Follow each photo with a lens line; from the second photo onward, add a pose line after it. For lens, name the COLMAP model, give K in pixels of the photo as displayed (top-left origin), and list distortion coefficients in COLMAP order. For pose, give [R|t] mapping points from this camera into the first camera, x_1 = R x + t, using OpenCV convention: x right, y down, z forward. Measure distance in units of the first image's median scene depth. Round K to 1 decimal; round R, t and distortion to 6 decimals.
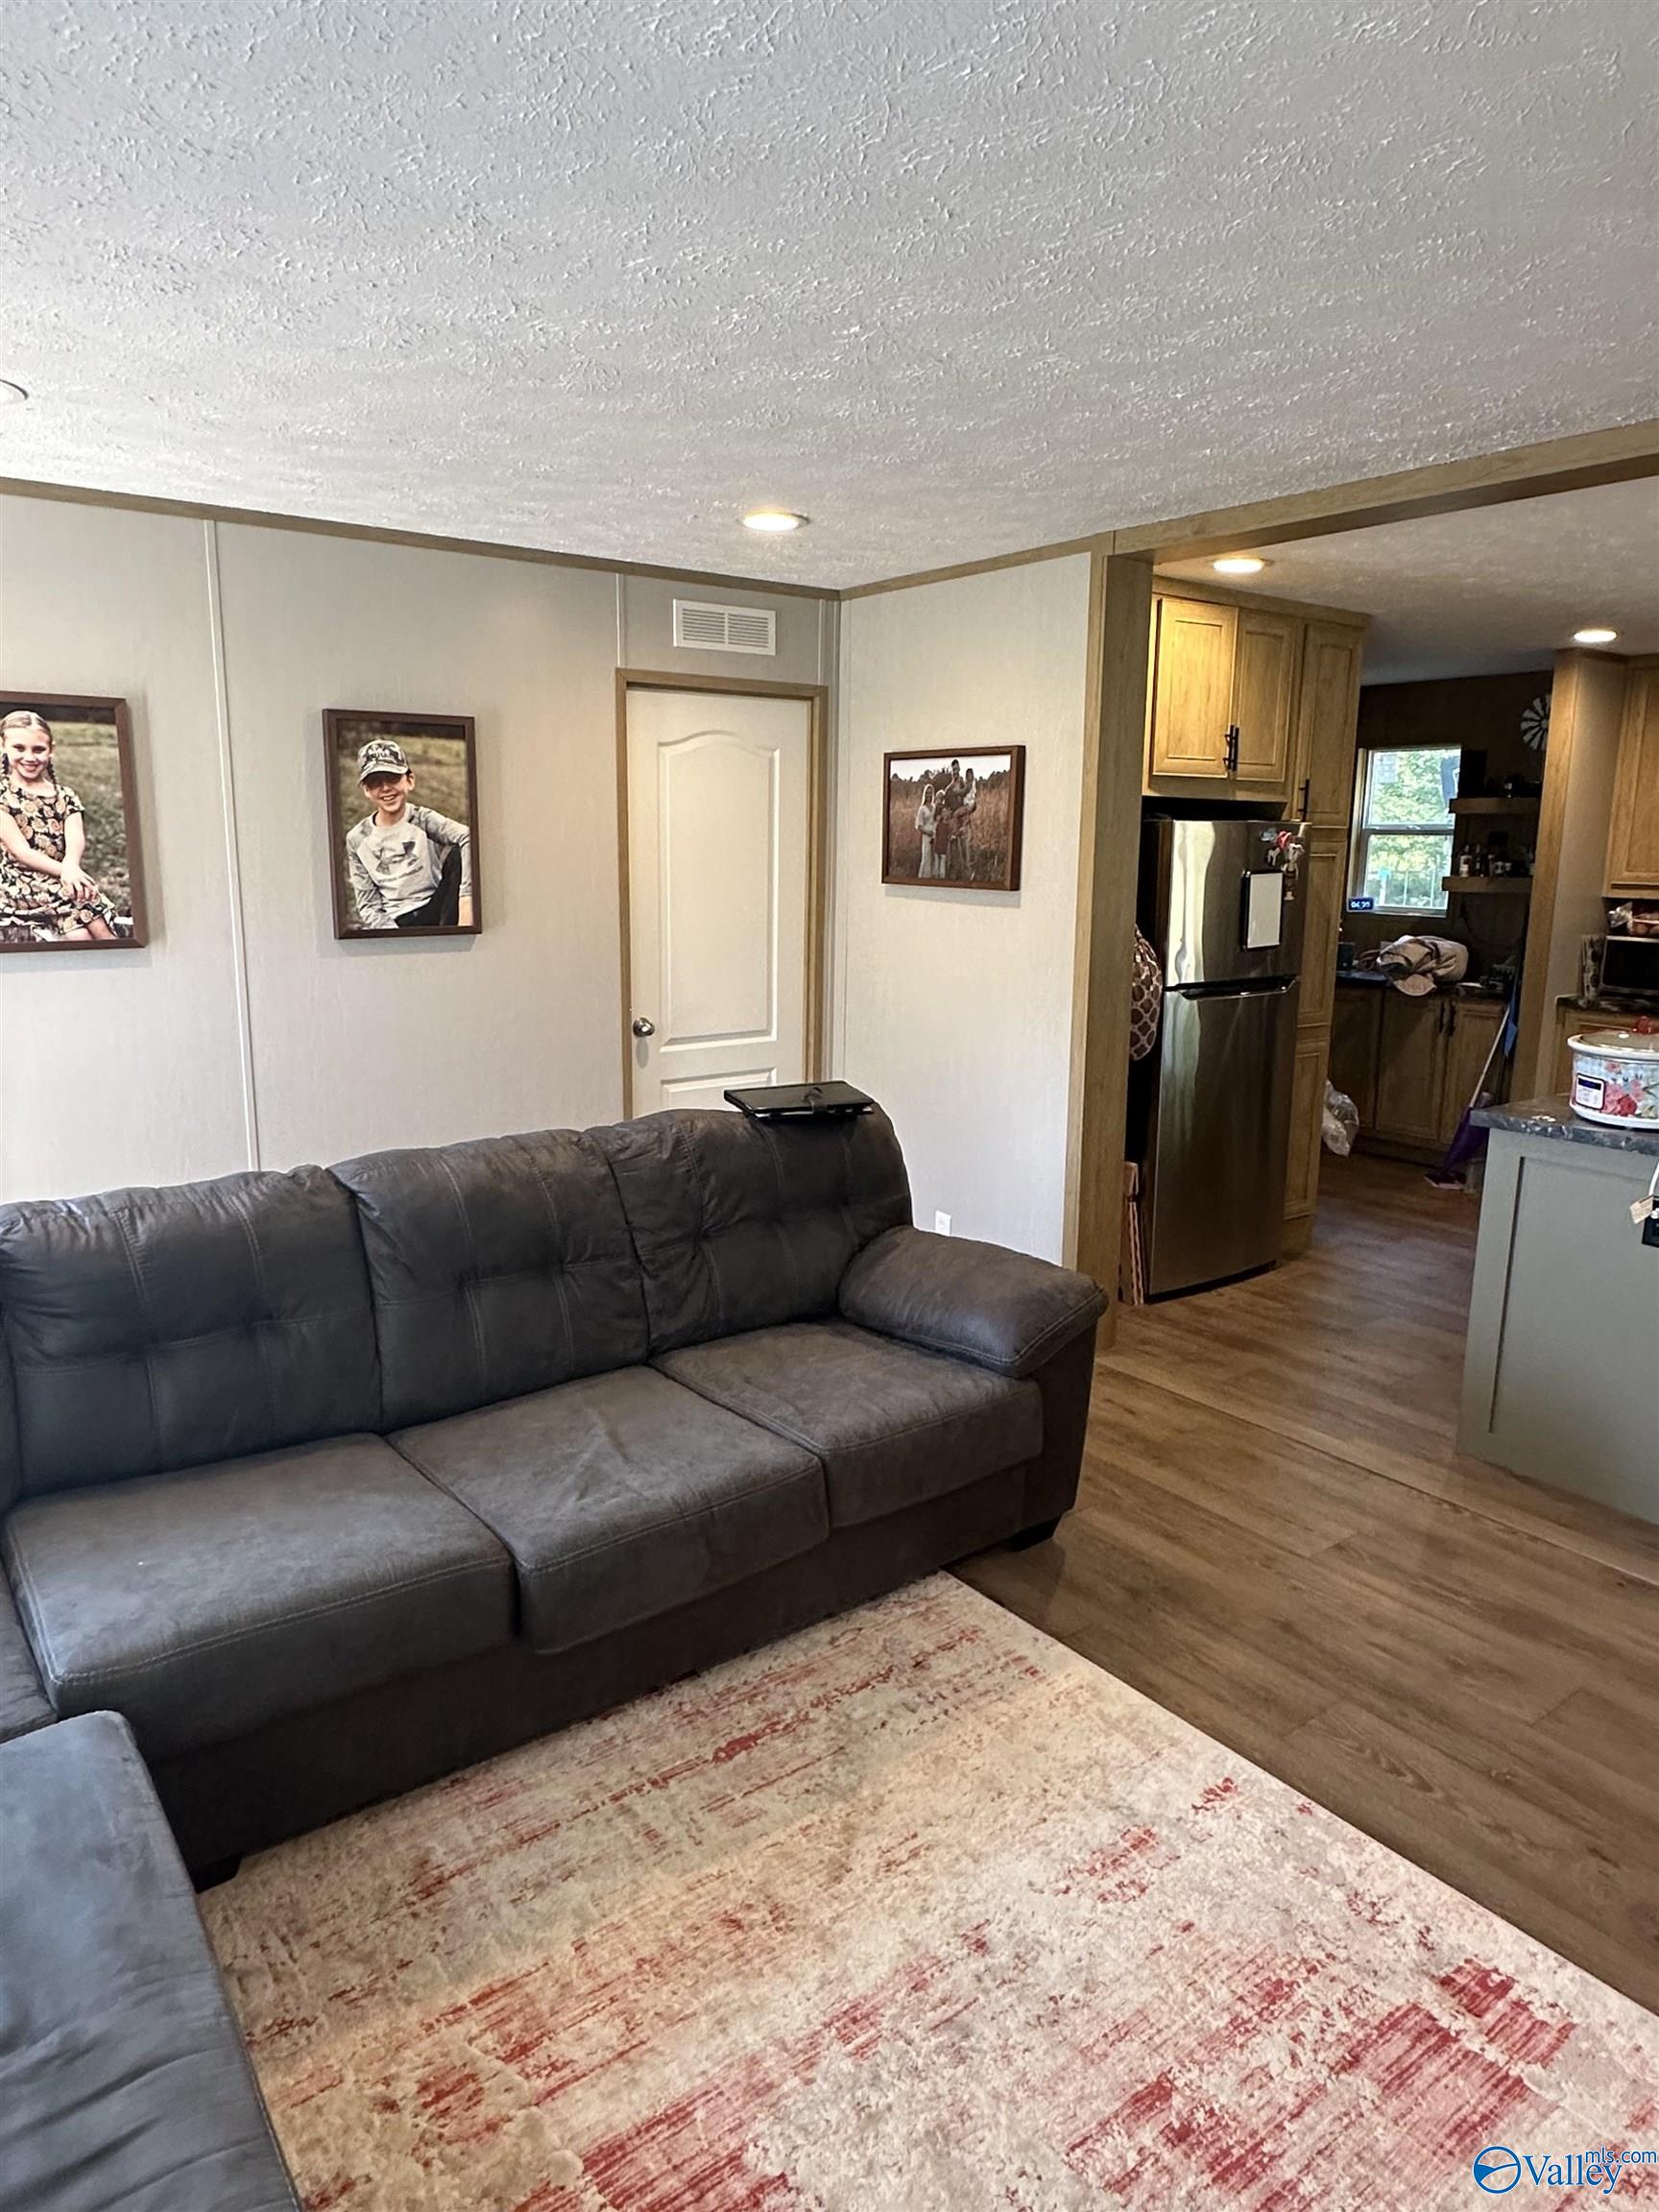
lens RADIAL K [[1373.8, 0, 829.5], [0, 1373.8, 1106.0], [0, 0, 1]] dist [-0.006292, -0.001477]
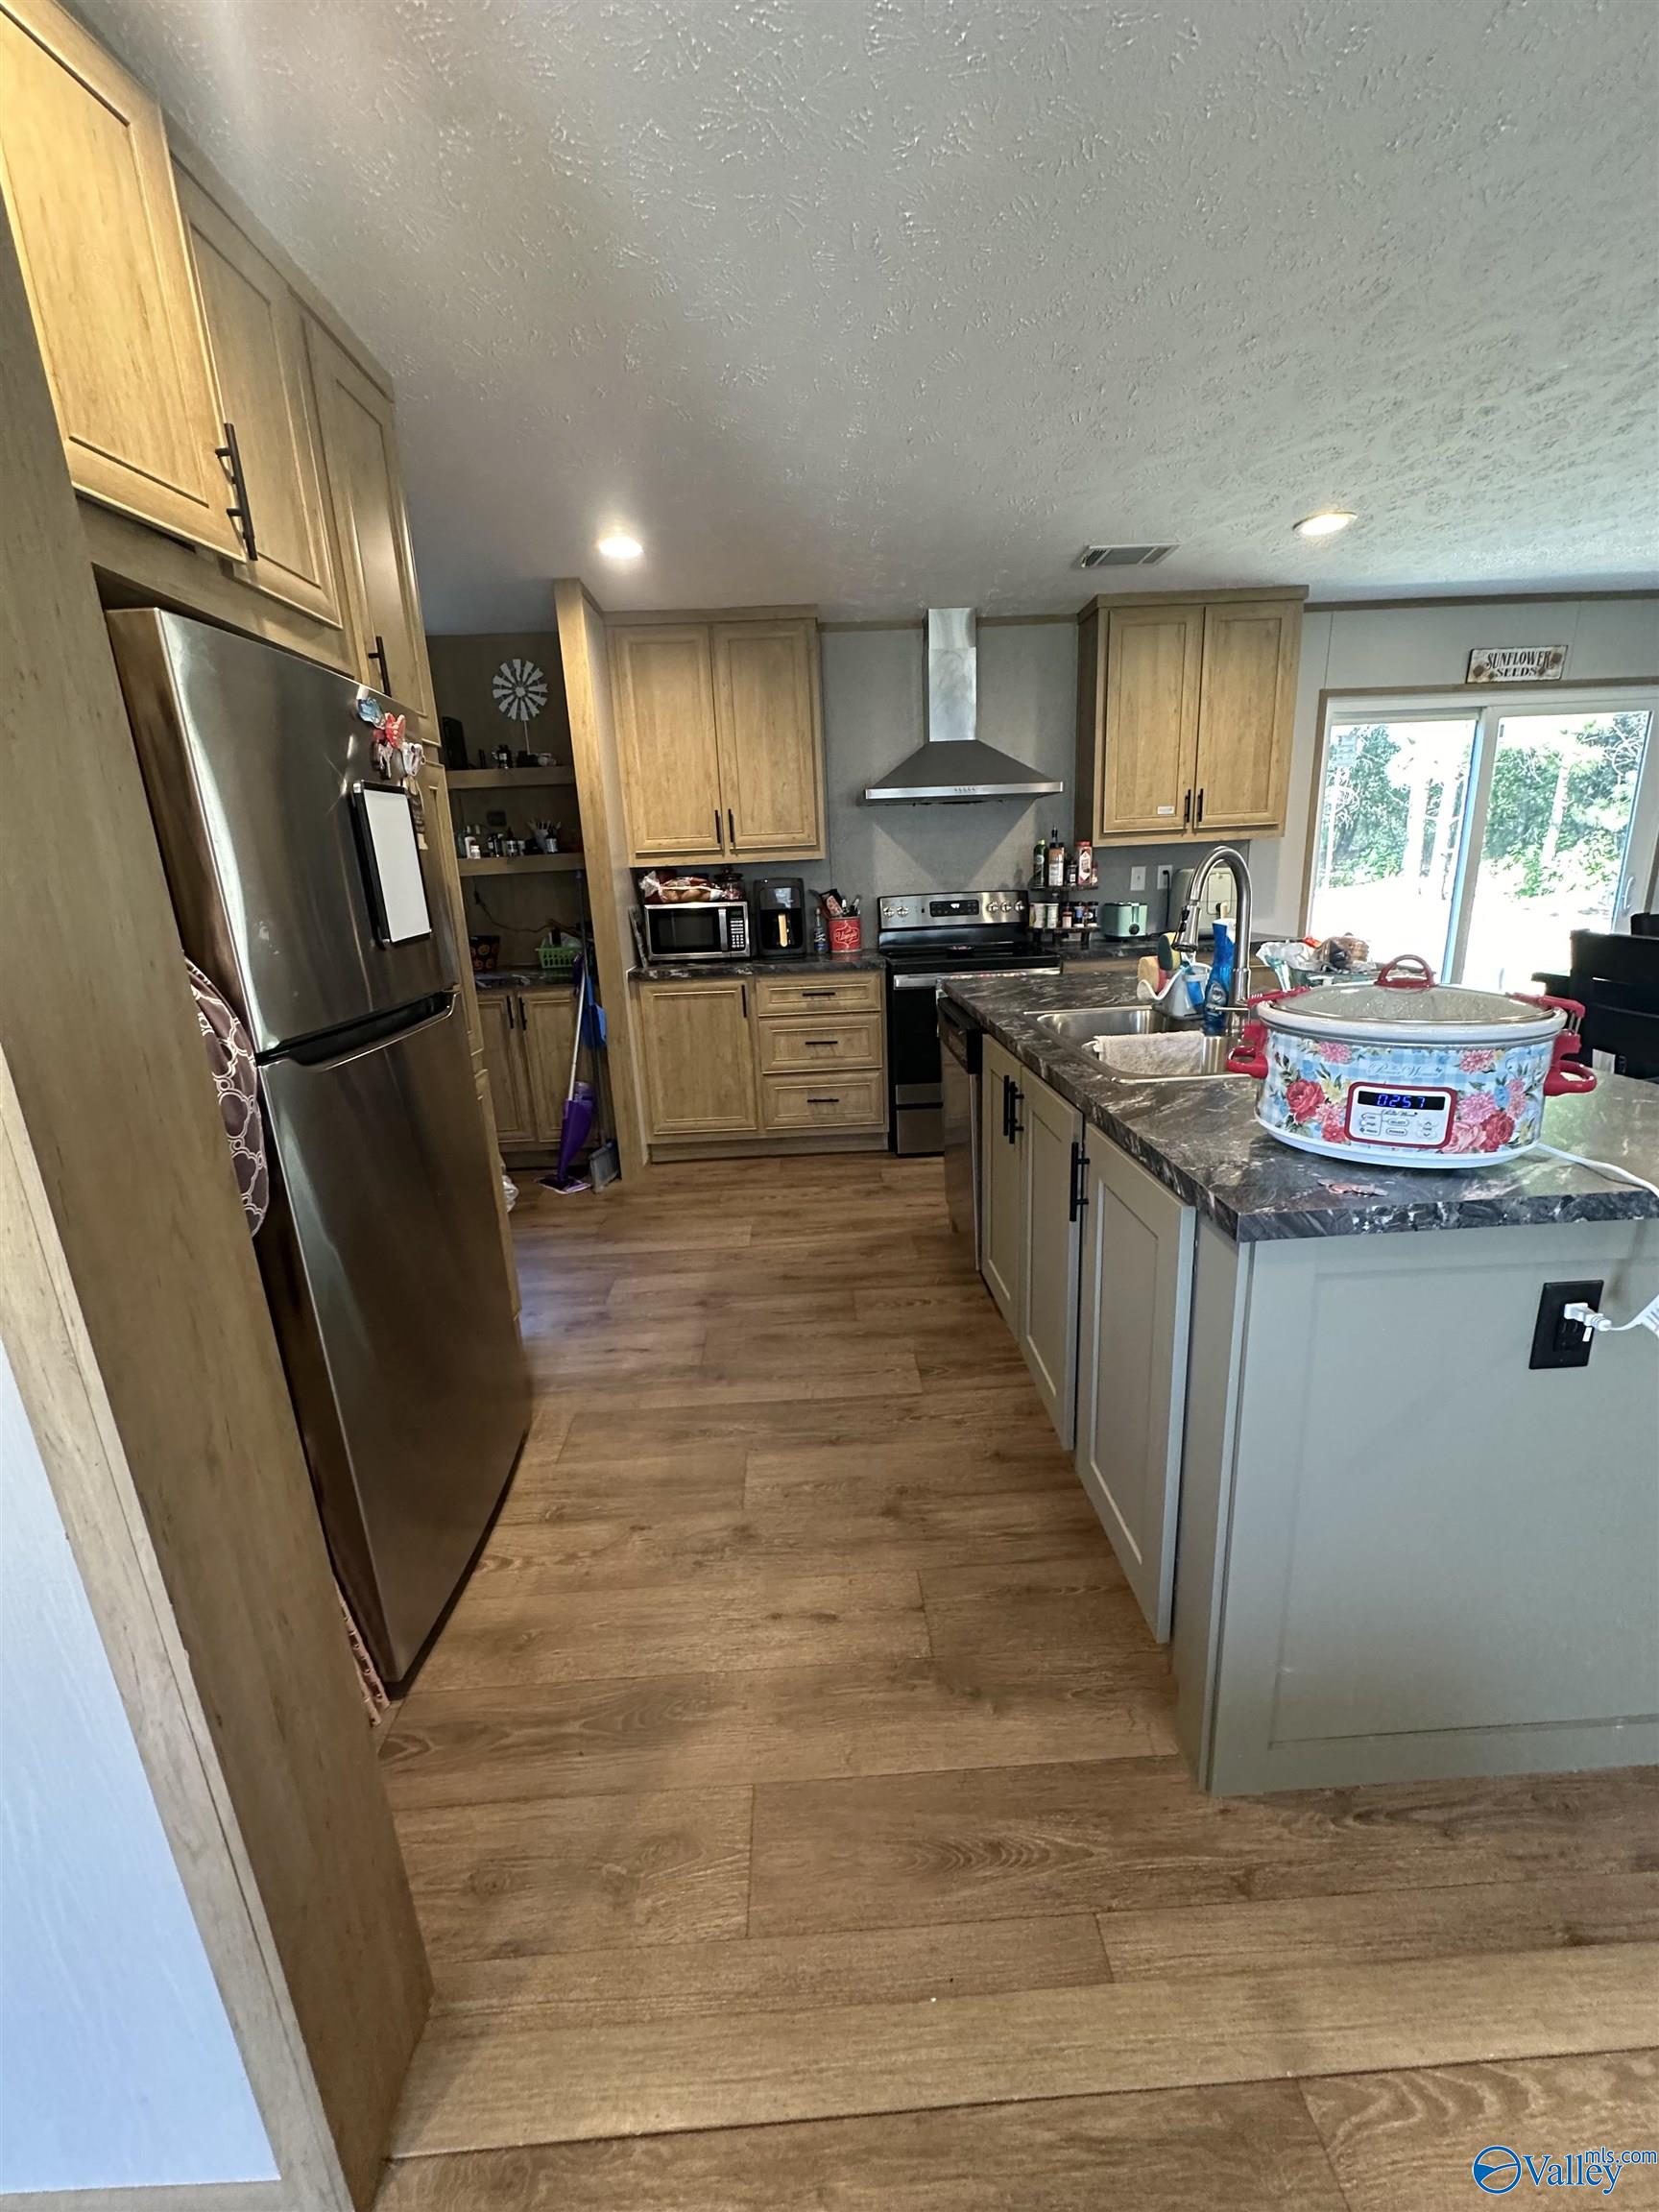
lens RADIAL K [[900.6, 0, 839.7], [0, 900.6, 1112.7], [0, 0, 1]] dist [-0.003308, 0.000033]
pose [[0.572075, -0.253022, 0.780199, 0.094322], [0.205211, 0.965129, 0.162527, -0.056138], [-0.794115, 0.067128, 0.604049, 0.504644]]
